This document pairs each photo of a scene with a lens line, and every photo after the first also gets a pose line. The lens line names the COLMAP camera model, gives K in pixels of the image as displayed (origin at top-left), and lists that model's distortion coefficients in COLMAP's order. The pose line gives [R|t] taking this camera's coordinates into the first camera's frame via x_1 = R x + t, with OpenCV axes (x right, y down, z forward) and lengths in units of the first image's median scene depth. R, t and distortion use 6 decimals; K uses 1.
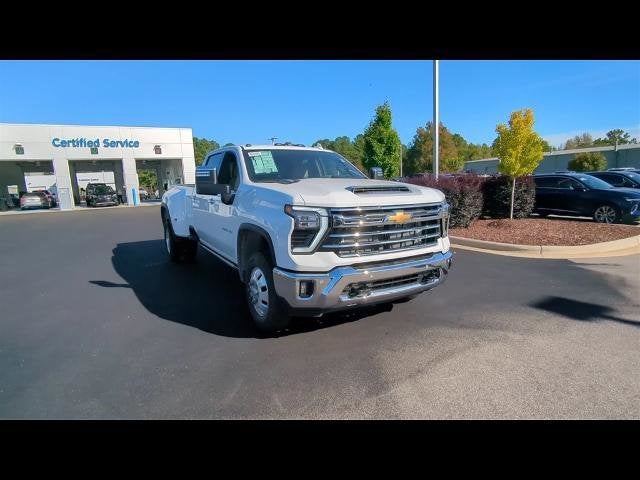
lens RADIAL K [[376.6, 0, 320.0], [0, 376.6, 240.0], [0, 0, 1]] dist [-0.000946, -0.000046]
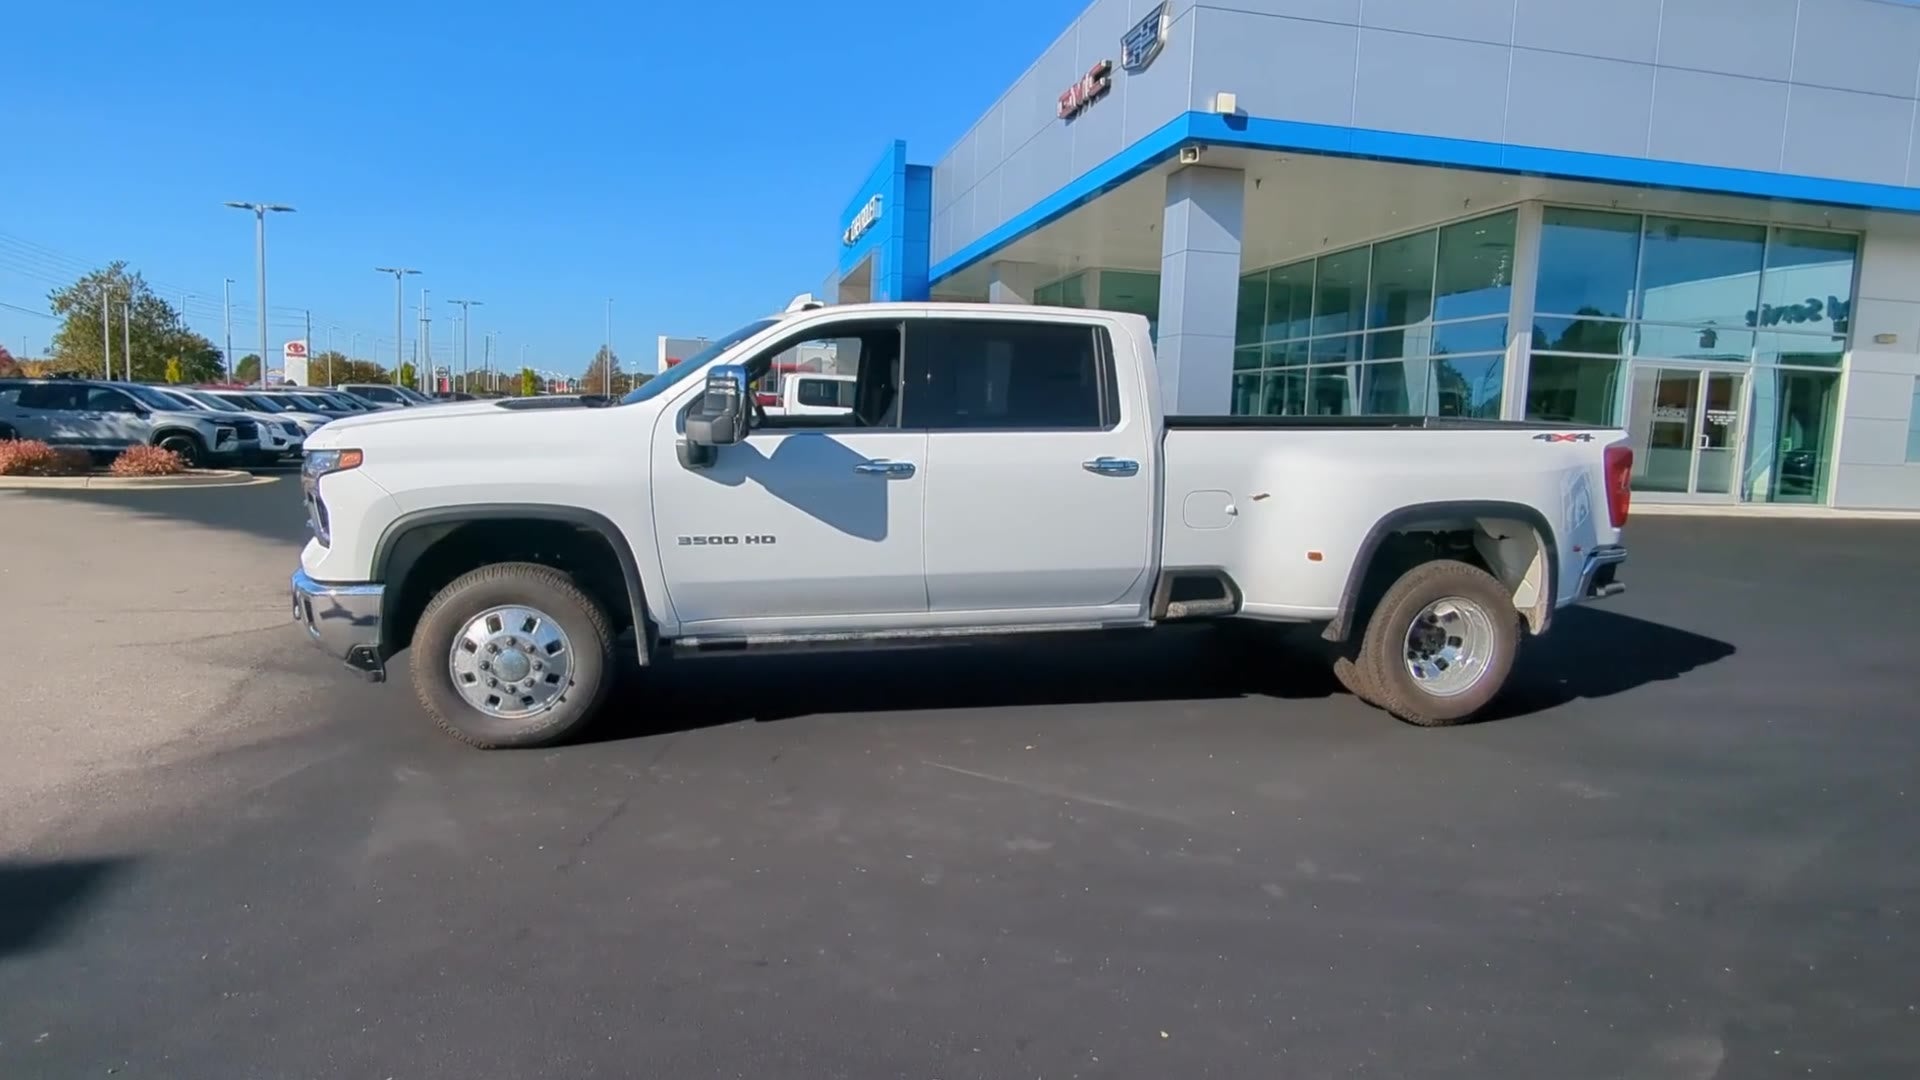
lens RADIAL K [[1128.1, 0, 960.0], [0, 1128.1, 540.0], [0, 0, 1]] dist [-0.000667, -0.000358]
pose [[-0.305029, 0.138475, -0.942222, 1.369892], [-0.165798, 0.966542, 0.195723, -0.393145], [0.937800, 0.215919, -0.271864, 2.147618]]
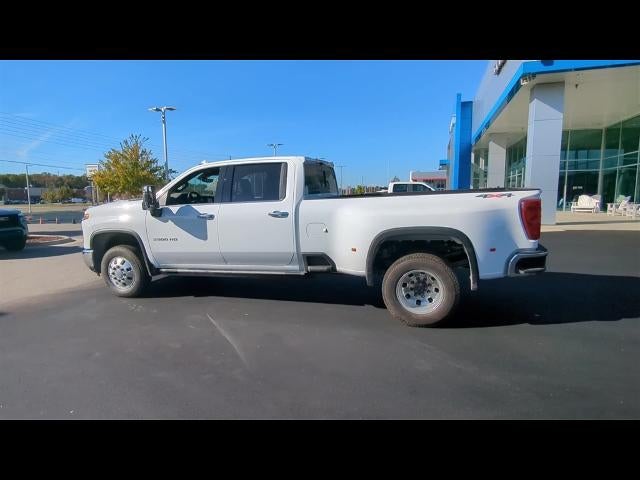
lens RADIAL K [[376.6, 0, 320.0], [0, 376.6, 240.0], [0, 0, 1]] dist [-0.000946, -0.000046]
pose [[-0.741798, 0.130765, -0.657751, 0.692233], [-0.058591, 0.964417, 0.257811, -0.491544], [0.668059, 0.229782, -0.707741, 2.956293]]
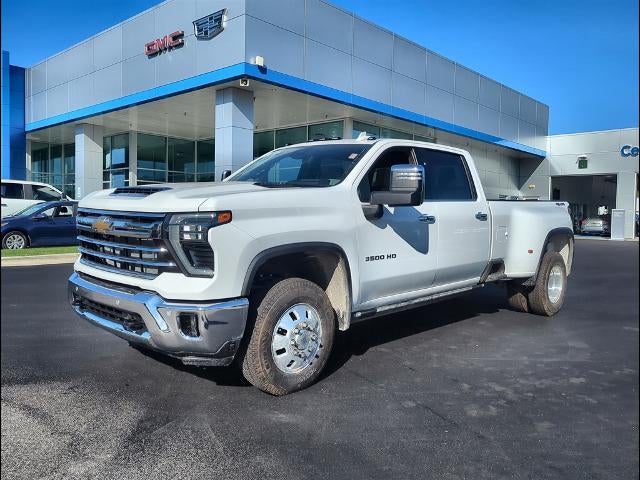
lens RADIAL K [[525.9, 0, 322.2], [0, 525.9, 232.4], [0, 0, 1]] dist [0.054702, -0.055348]
pose [[0.279508, 0.080464, -0.956766, 1.280936], [-0.179508, 0.983291, 0.030254, -0.148760], [0.943214, 0.163291, 0.289281, 1.032290]]
